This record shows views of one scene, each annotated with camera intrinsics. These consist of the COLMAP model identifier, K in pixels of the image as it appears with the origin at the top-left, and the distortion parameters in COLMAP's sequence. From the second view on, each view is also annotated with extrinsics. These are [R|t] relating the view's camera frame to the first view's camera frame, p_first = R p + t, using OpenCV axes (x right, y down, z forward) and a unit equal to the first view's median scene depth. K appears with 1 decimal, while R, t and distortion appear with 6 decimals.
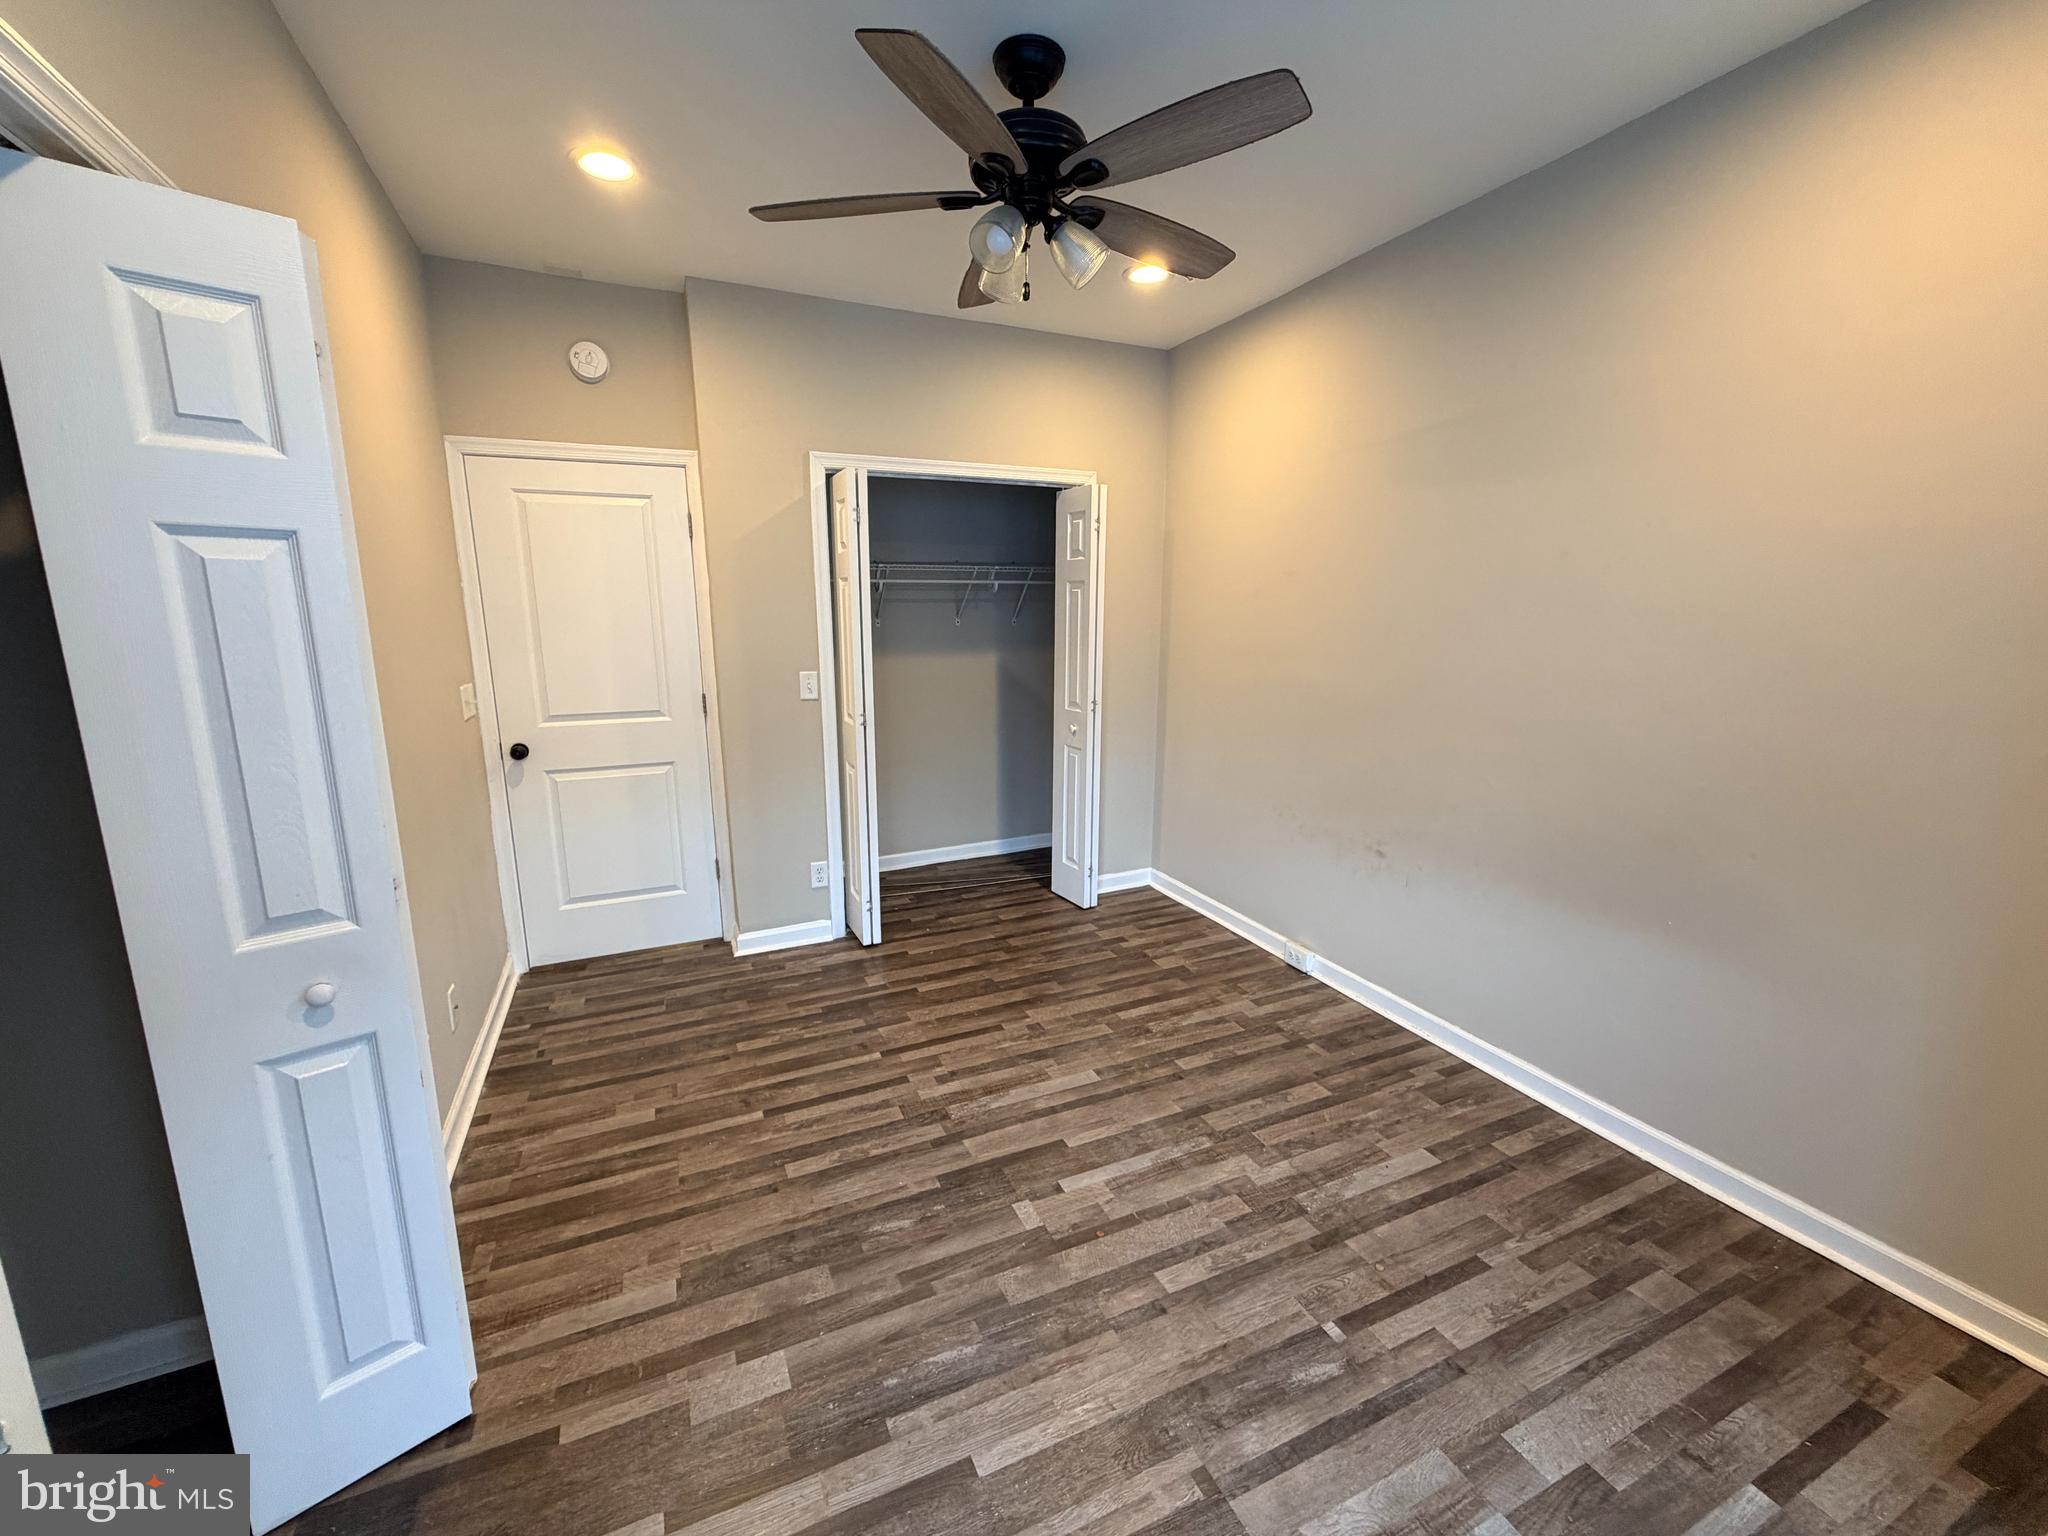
lens RADIAL K [[814.7, 0, 1016.4], [0, 814.7, 767.0], [0, 0, 1]] dist [-0.000189, -0.000062]
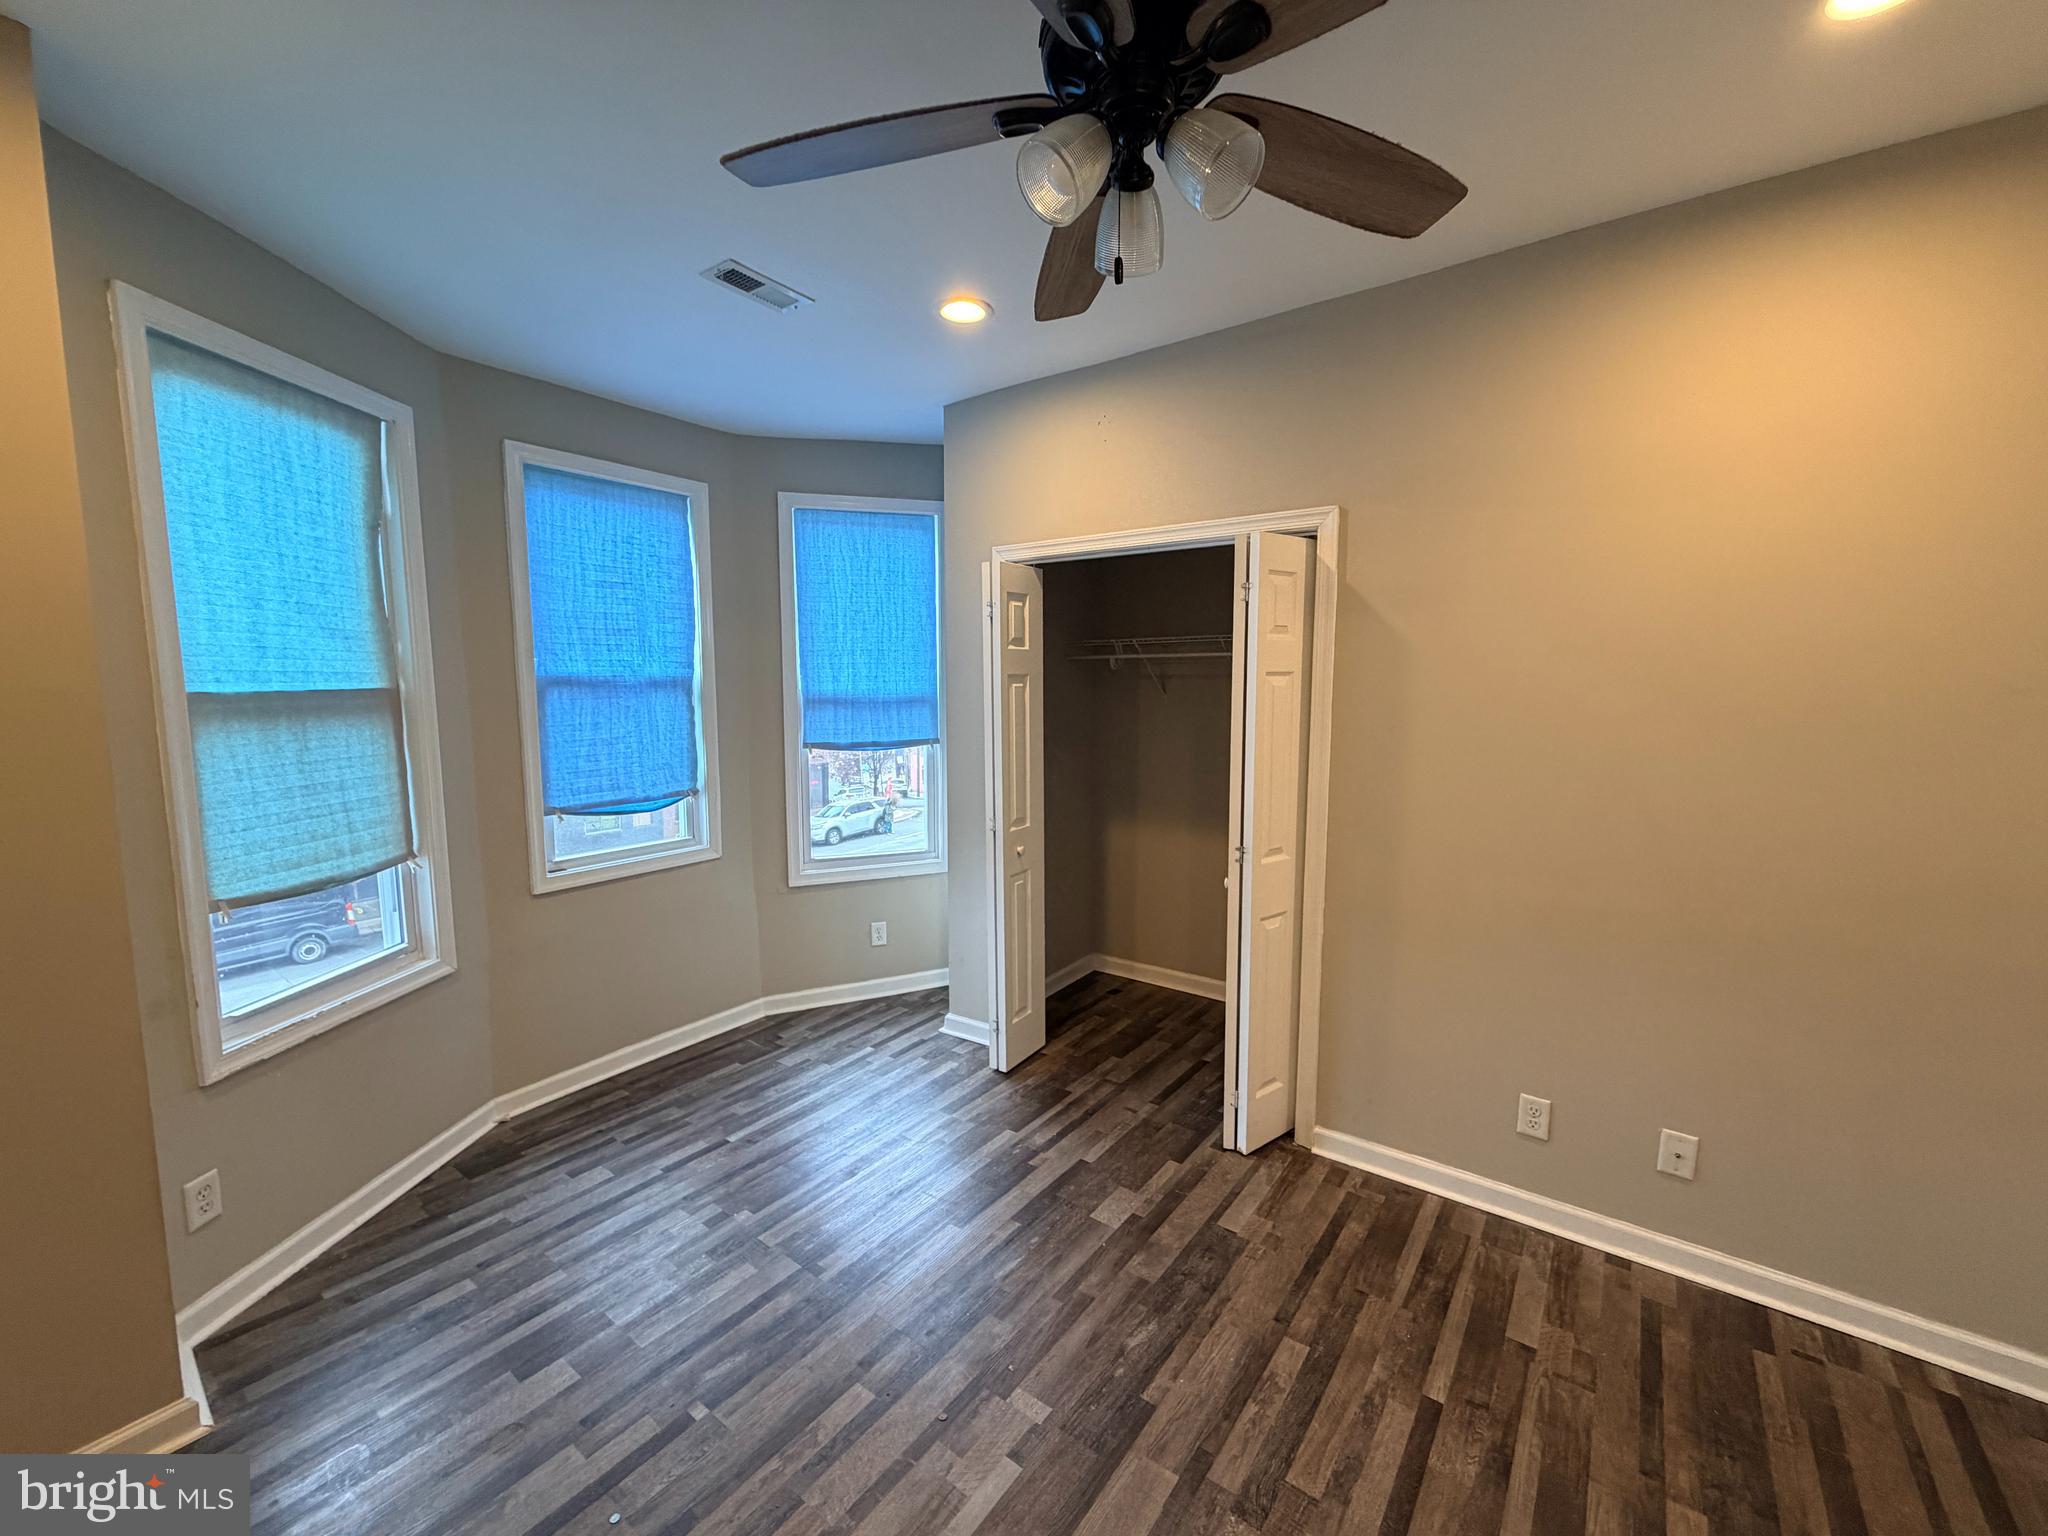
lens RADIAL K [[814.7, 0, 1016.4], [0, 814.7, 767.0], [0, 0, 1]] dist [-0.000189, -0.000062]
pose [[-0.878919, 0.056244, -0.473644, 0.413494], [-0.083668, 0.959445, 0.269192, -0.352698], [0.469576, 0.276227, -0.838569, 1.583582]]
